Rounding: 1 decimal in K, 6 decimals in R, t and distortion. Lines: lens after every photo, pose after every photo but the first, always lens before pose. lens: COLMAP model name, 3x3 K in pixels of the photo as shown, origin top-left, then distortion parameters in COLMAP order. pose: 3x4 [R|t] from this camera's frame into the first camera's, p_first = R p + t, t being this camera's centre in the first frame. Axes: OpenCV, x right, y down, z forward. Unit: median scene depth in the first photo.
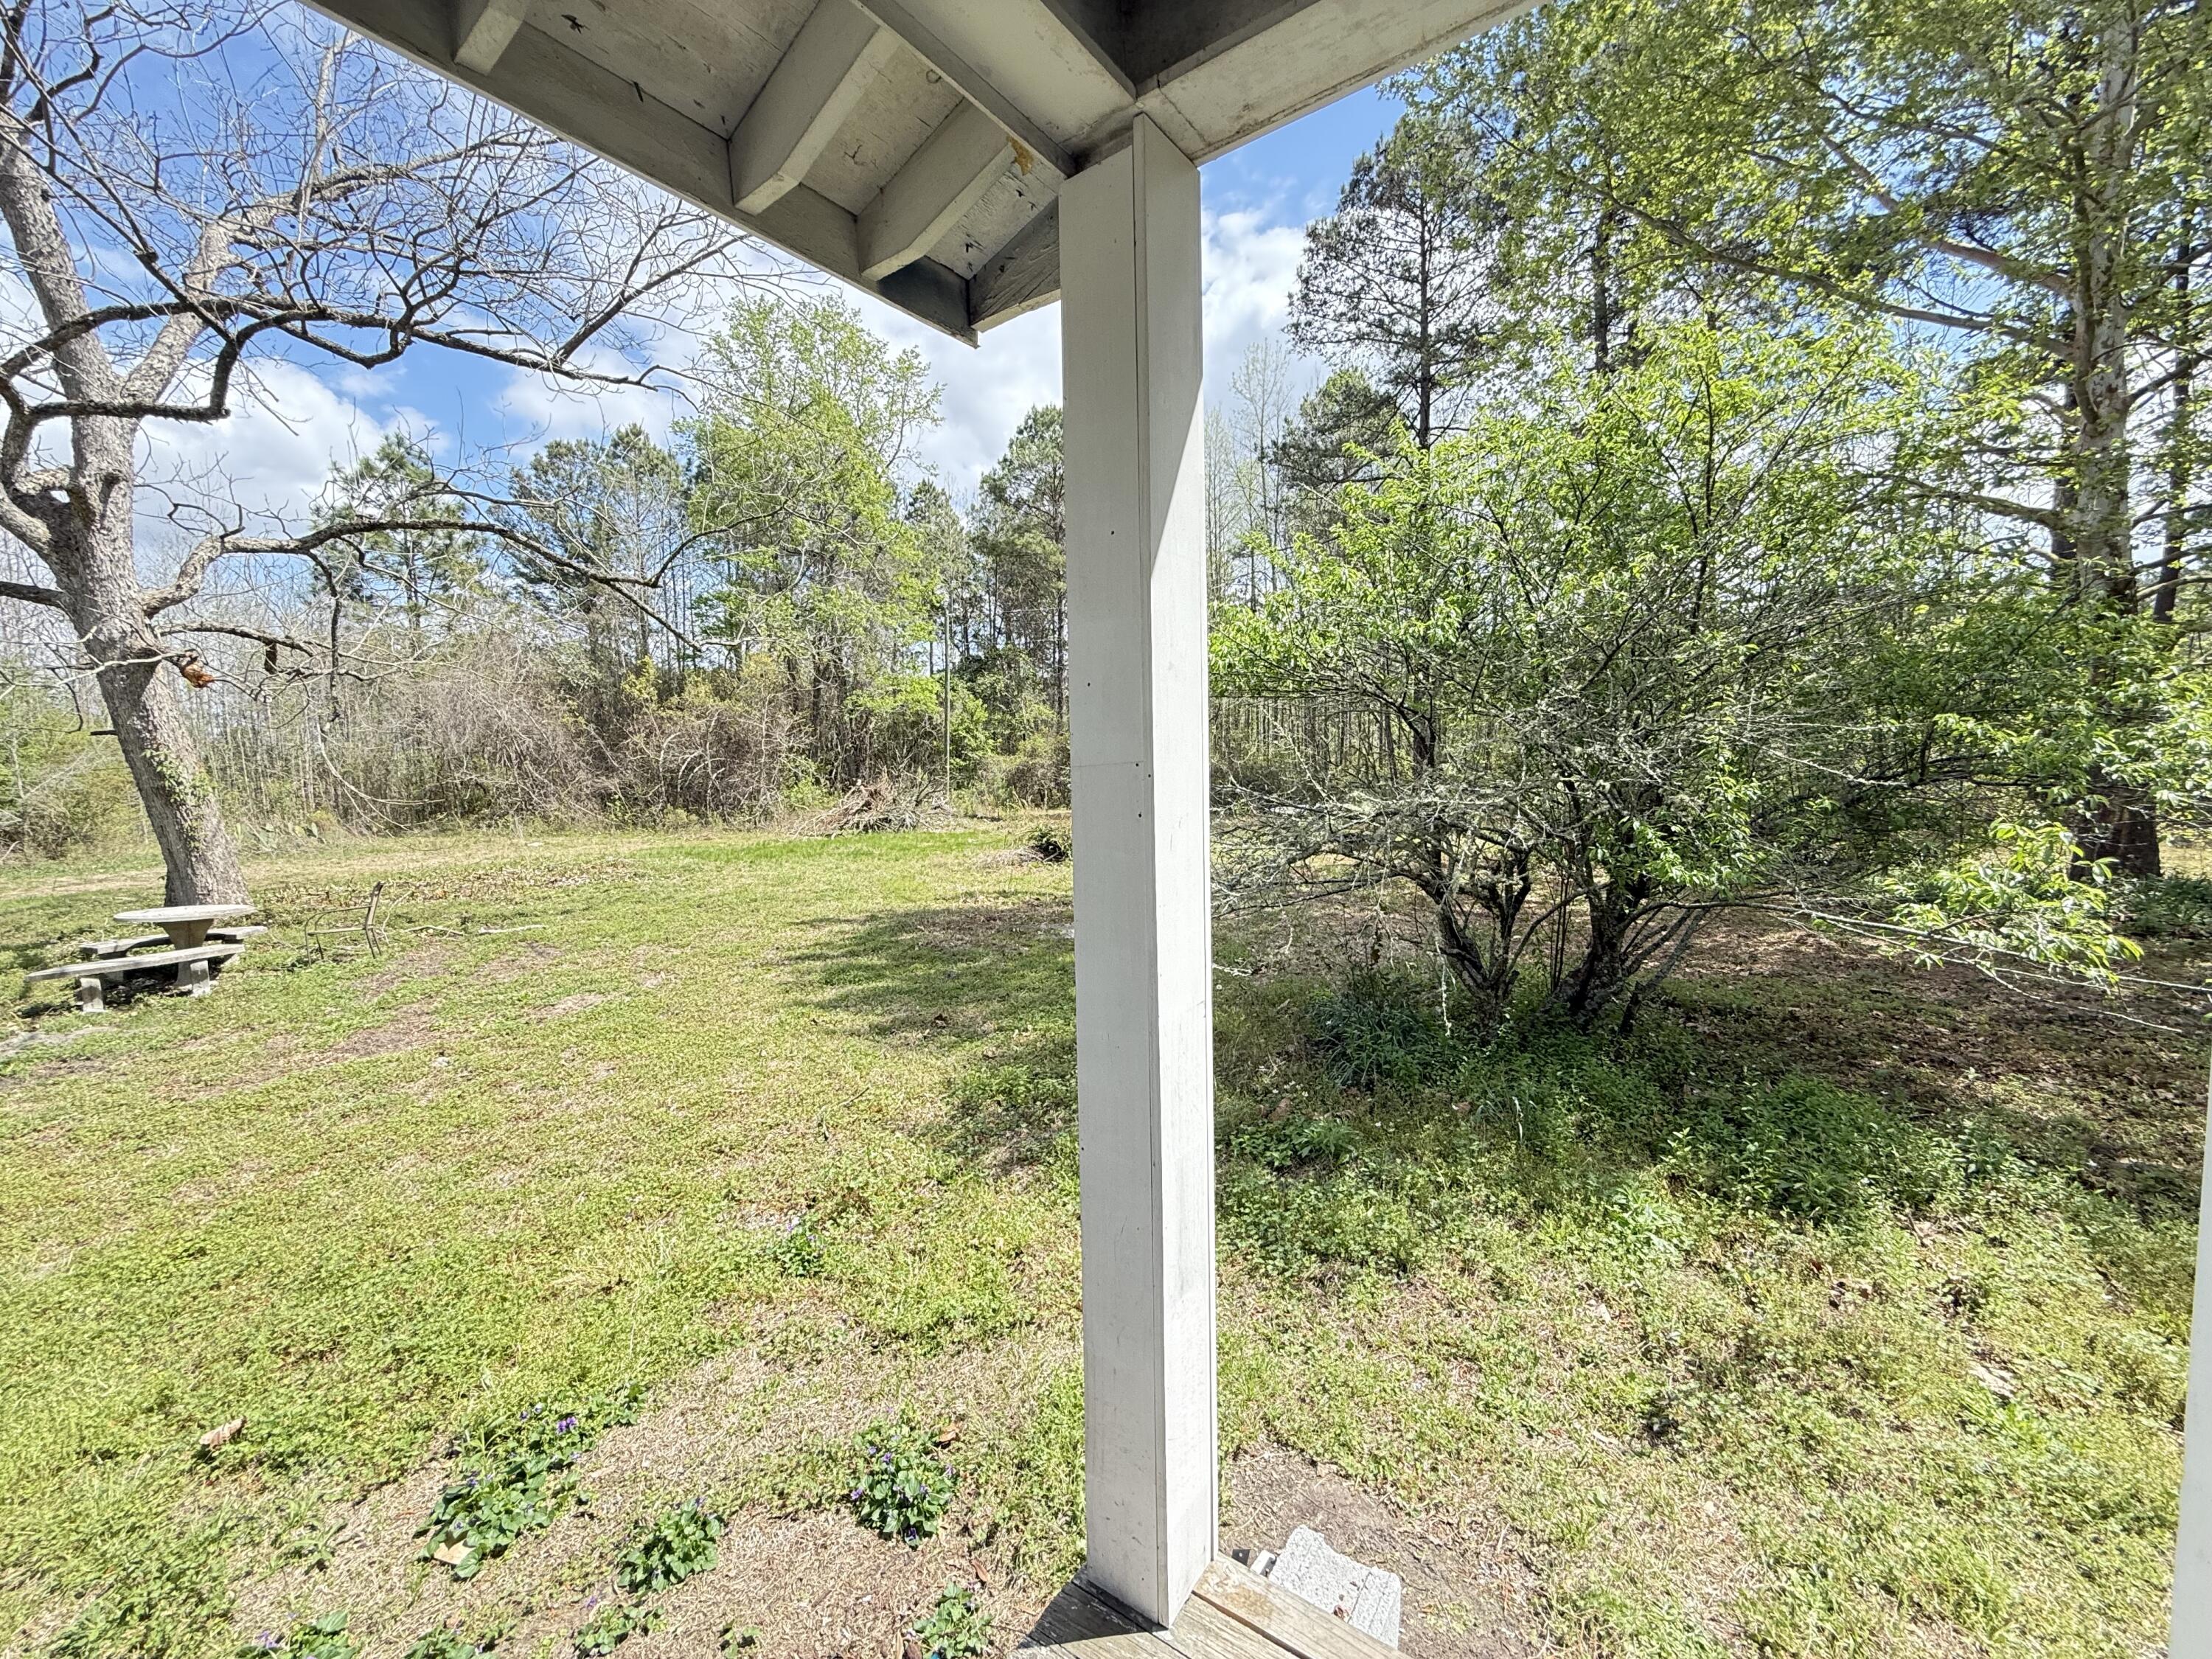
lens RADIAL K [[887.8, 0, 1104.2], [0, 887.8, 826.7], [0, 0, 1]] dist [0.000972, -0.000219]
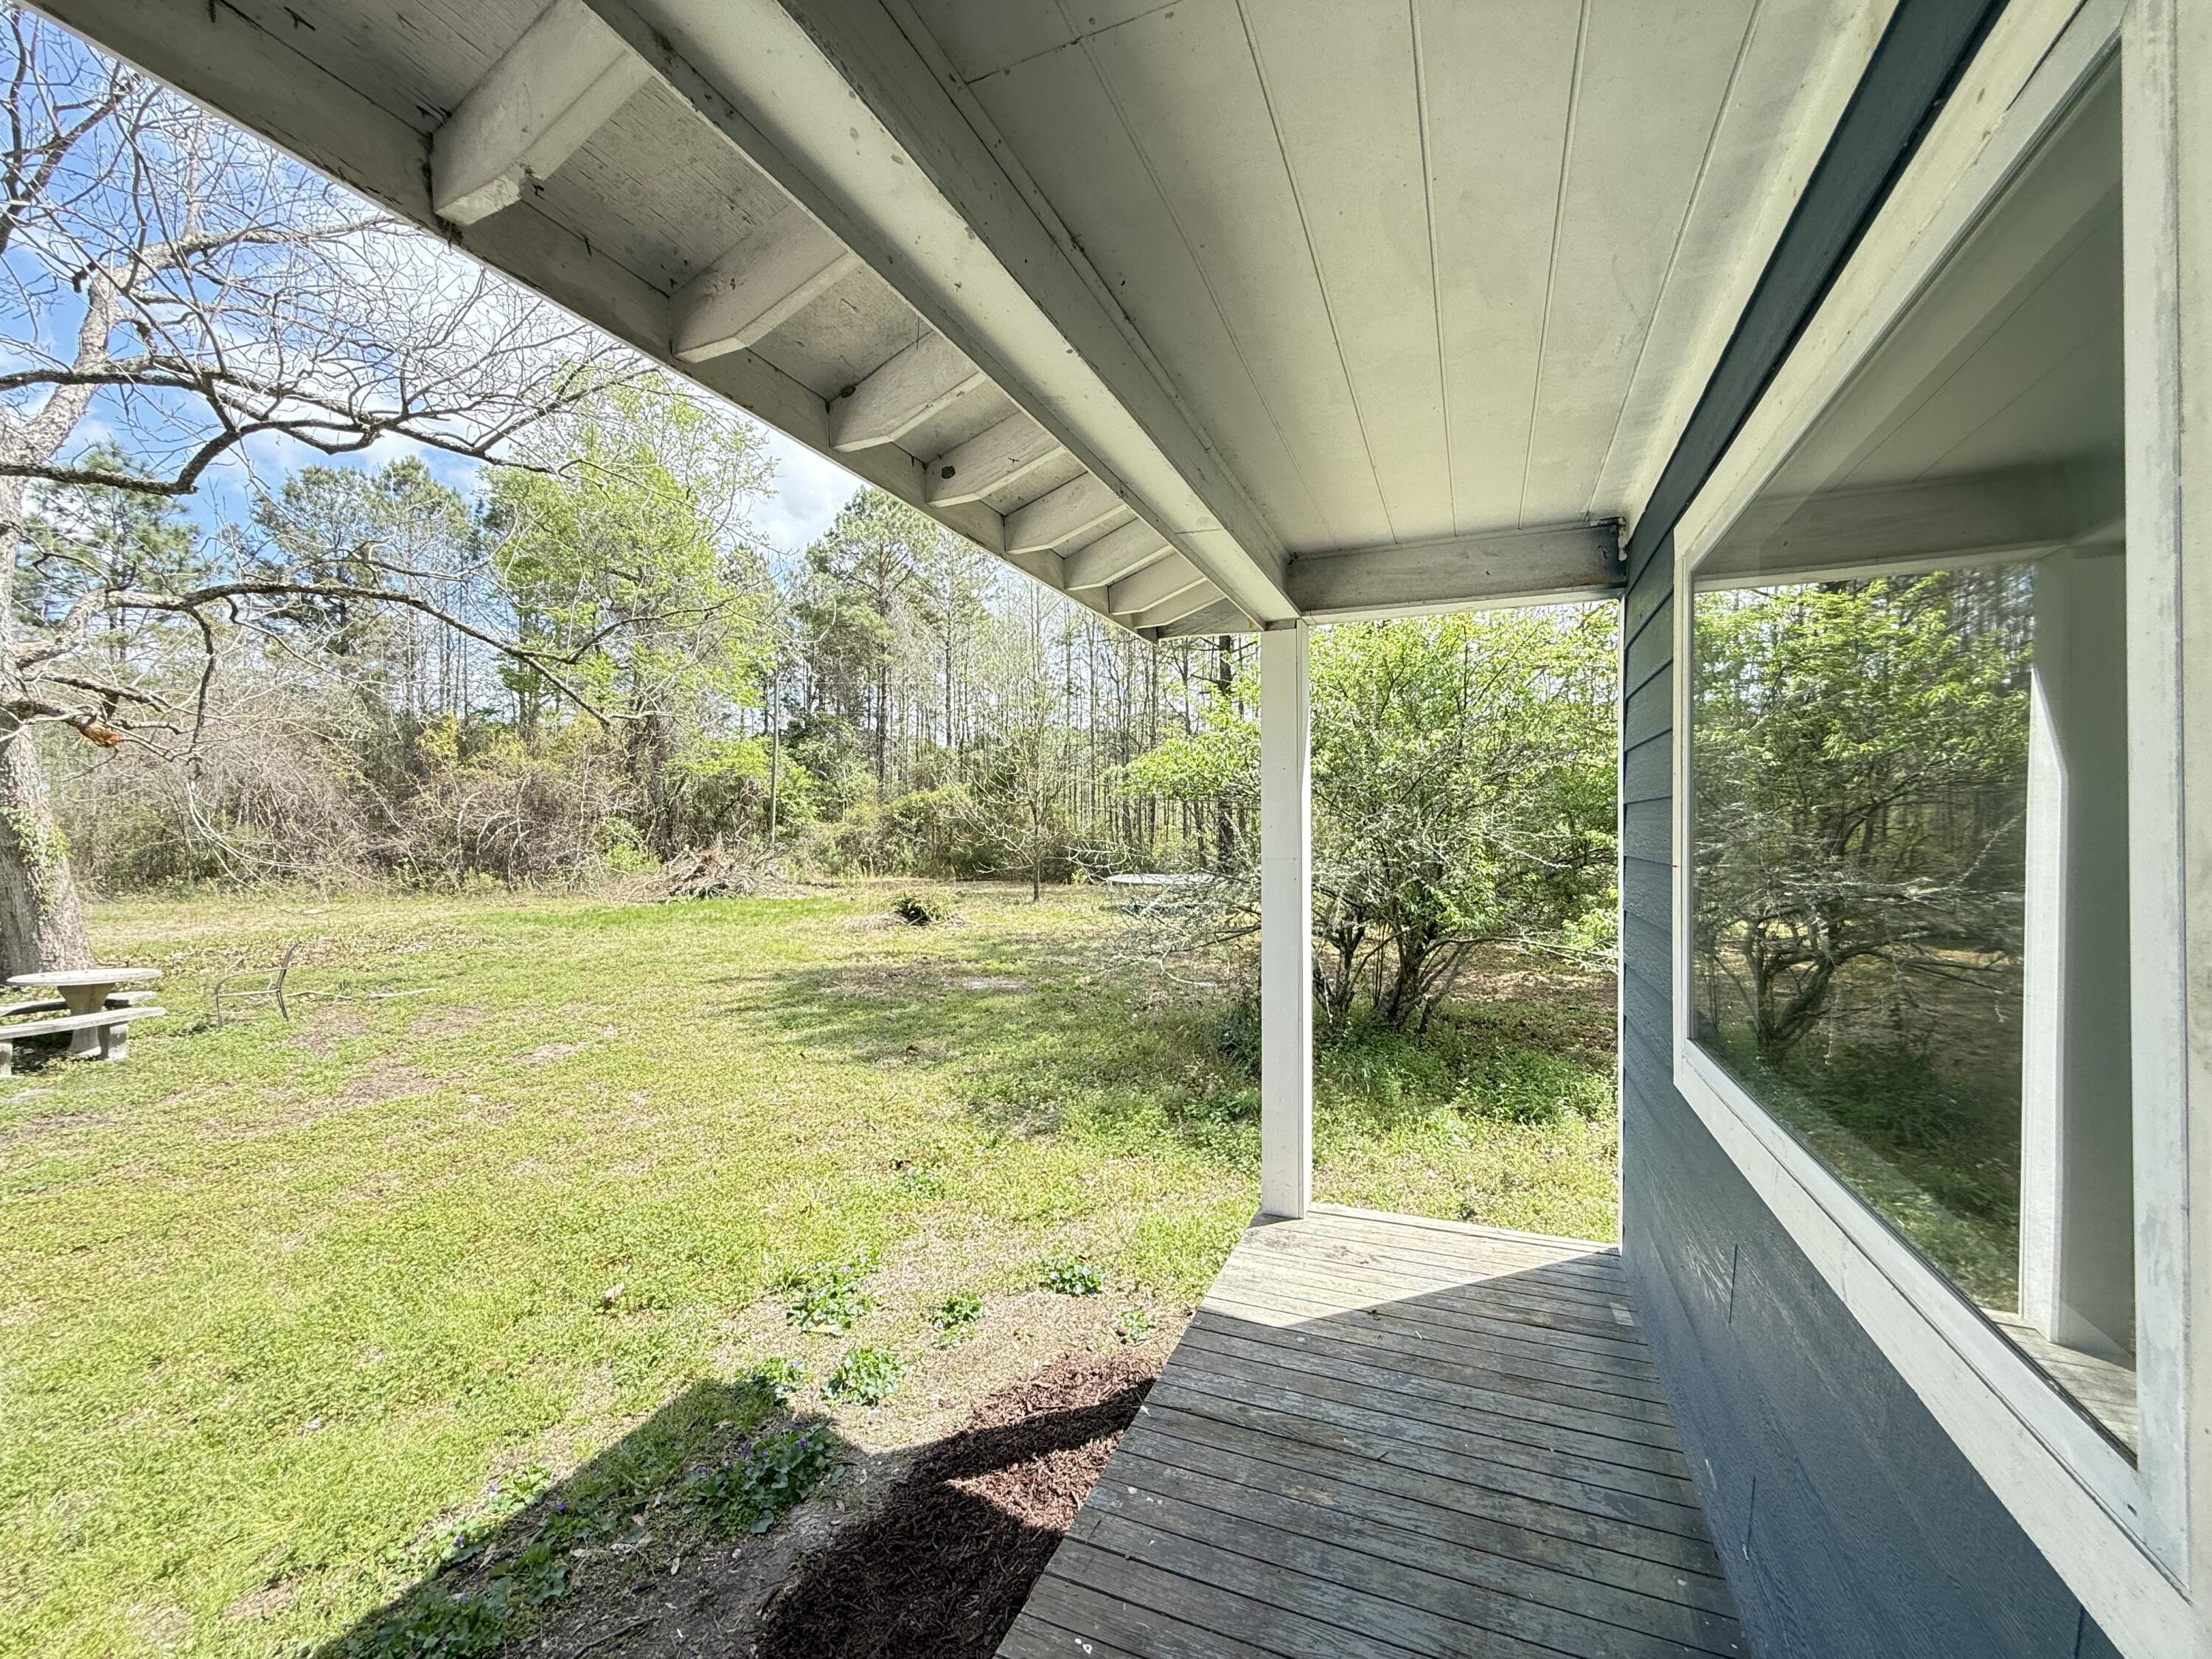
lens RADIAL K [[887.8, 0, 1104.2], [0, 887.8, 826.7], [0, 0, 1]] dist [0.000972, -0.000219]
pose [[0.974547, 0.020008, 0.223289, -0.165641], [-0.002710, 0.996988, -0.077507, 0.005444], [-0.224168, 0.074929, 0.971666, -0.212096]]
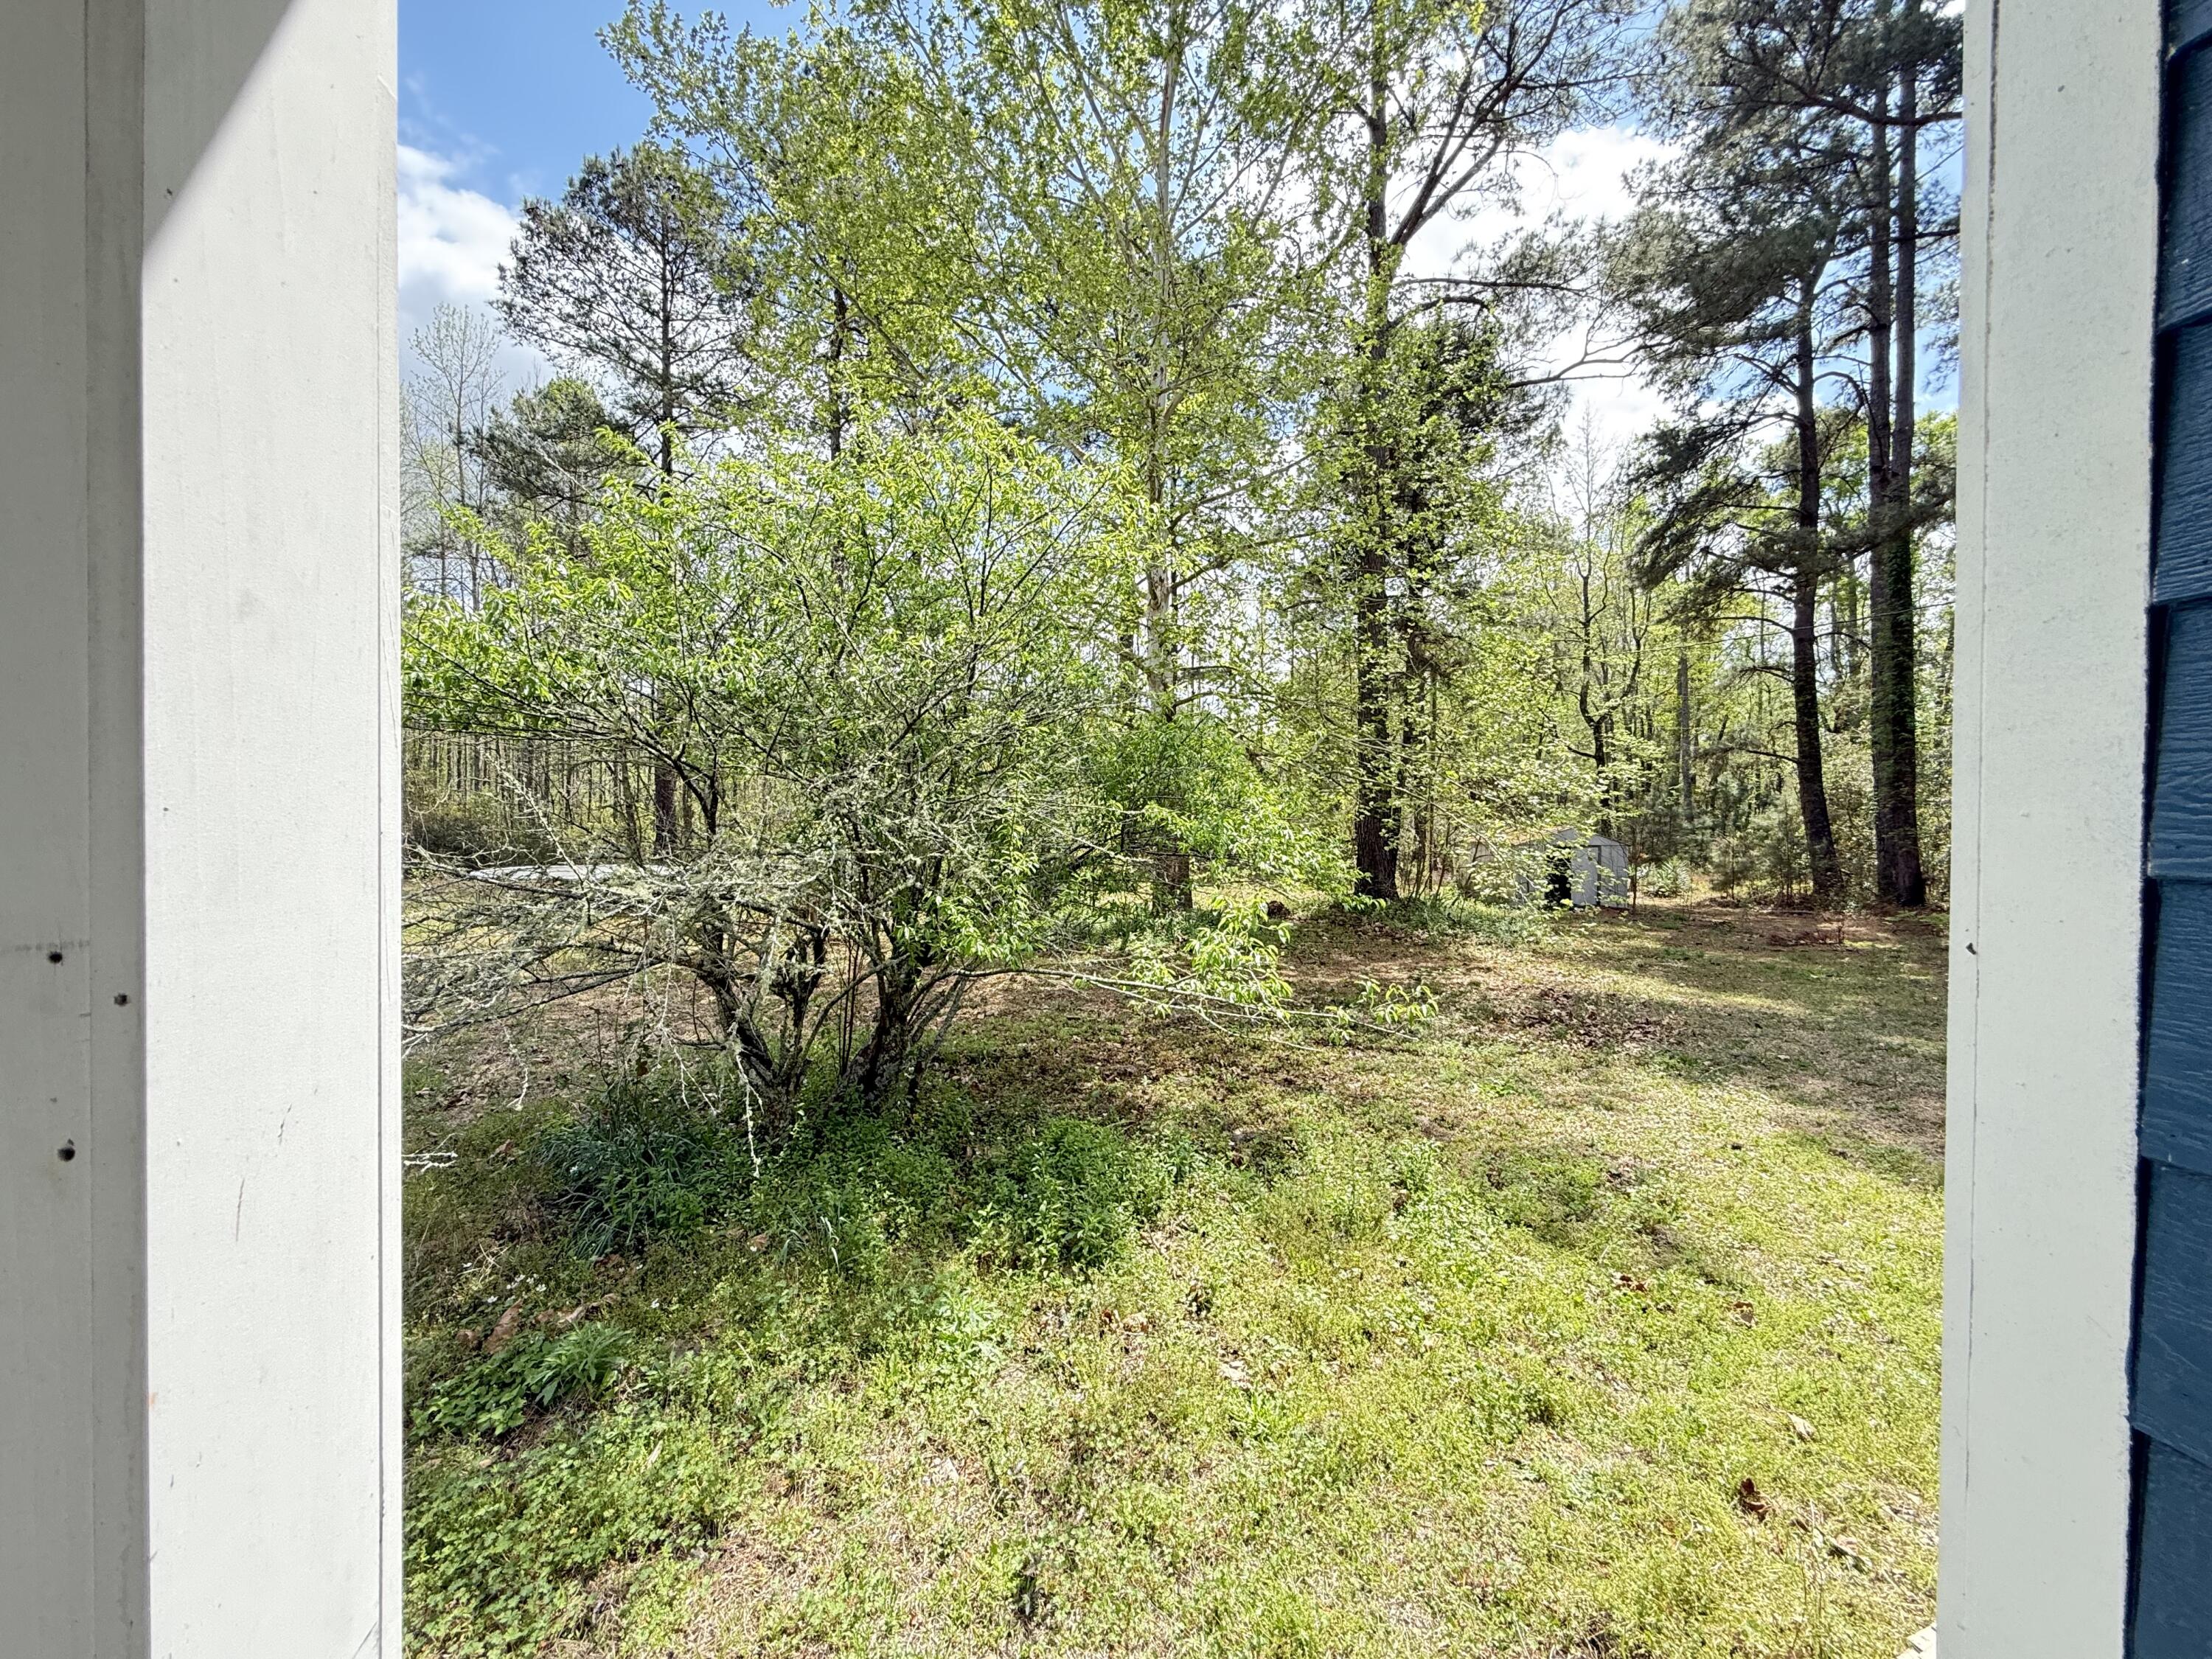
lens RADIAL K [[887.8, 0, 1104.2], [0, 887.8, 826.7], [0, 0, 1]] dist [0.000972, -0.000219]
pose [[0.690925, 0.017415, 0.722717, 0.009033], [0.027583, 0.998347, -0.050427, -0.013444], [-0.722400, 0.054776, 0.689302, 0.092941]]
